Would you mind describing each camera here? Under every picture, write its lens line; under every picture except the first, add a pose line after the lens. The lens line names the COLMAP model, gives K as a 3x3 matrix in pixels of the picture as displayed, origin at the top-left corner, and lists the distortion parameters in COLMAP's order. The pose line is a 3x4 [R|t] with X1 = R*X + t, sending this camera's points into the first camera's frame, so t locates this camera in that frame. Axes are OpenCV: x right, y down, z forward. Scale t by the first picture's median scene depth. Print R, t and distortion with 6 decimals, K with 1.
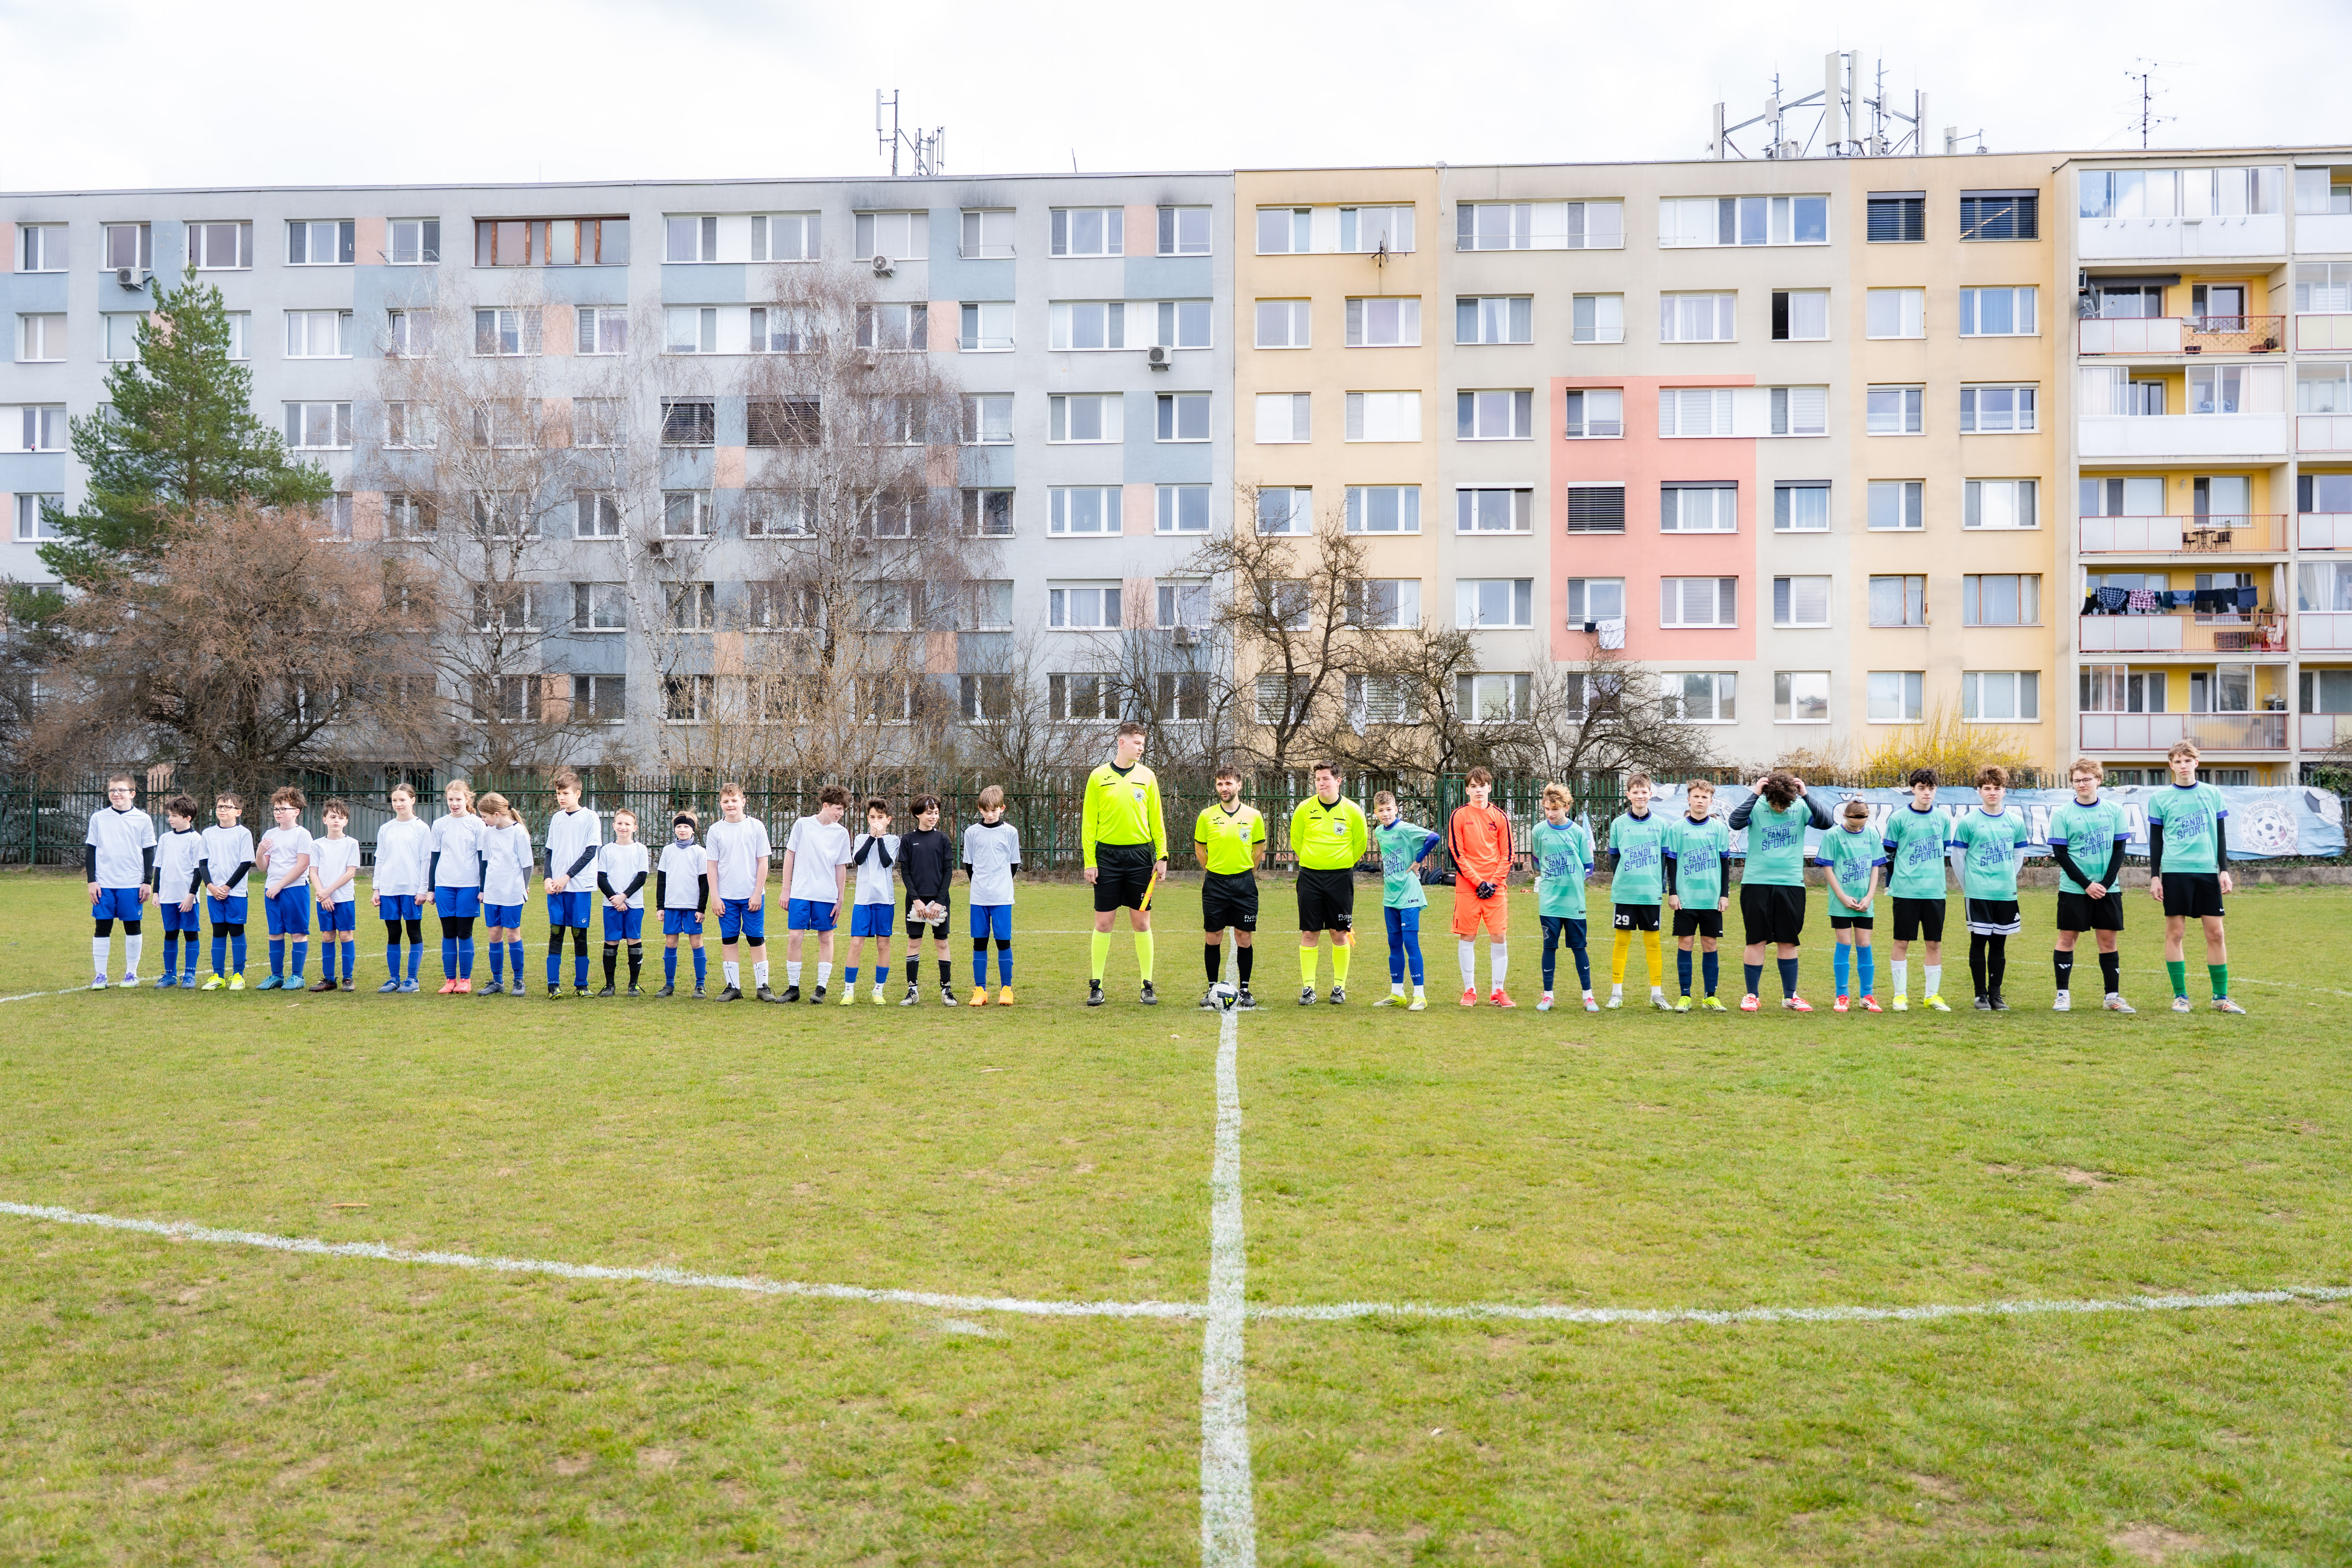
lens RADIAL K [[1940.6, 0, 1176.2], [0, 1940.6, 786.5], [0, 0, 1]] dist [0.002623, -0.014785]
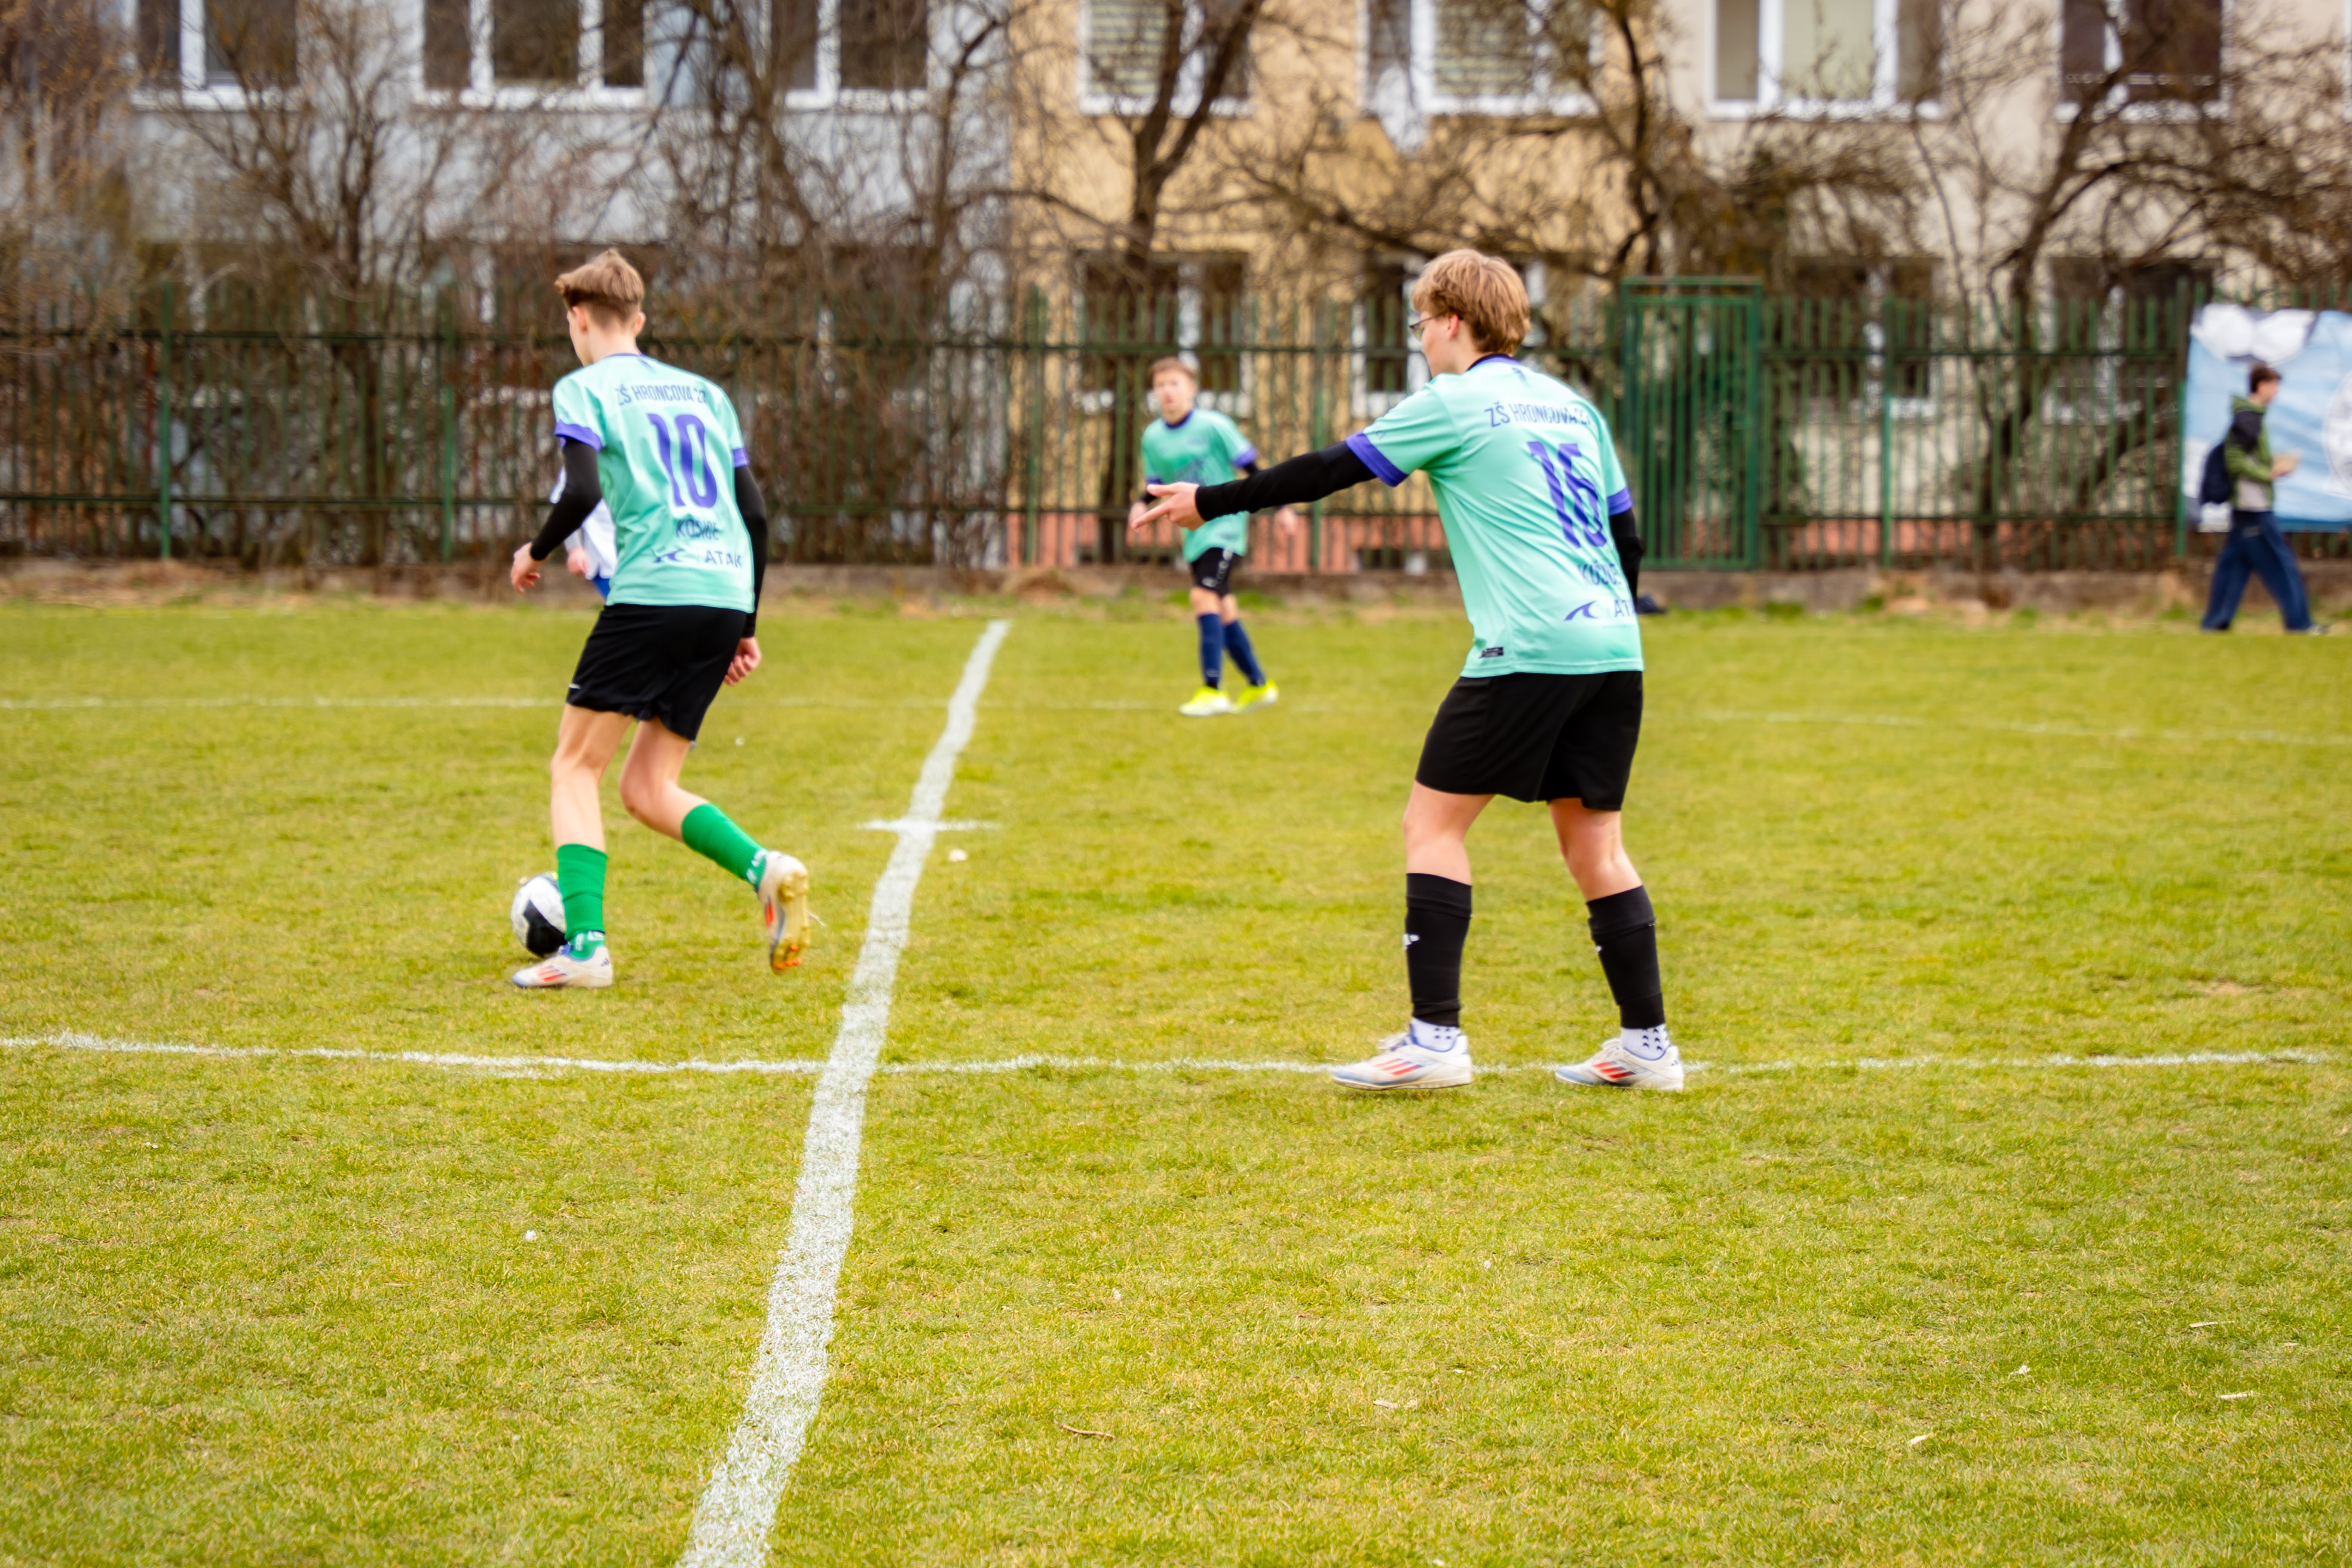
lens RADIAL K [[7200.5, 0, 1176.2], [0, 7200.5, 783.7], [0, 0, 1]] dist [-0.043250, 0.000000]
pose [[0.998879, 0.001933, 0.047297, 0.001842], [-0.005159, 0.997659, 0.068195, -0.003310], [-0.047055, -0.068362, 0.996550, -0.205105]]
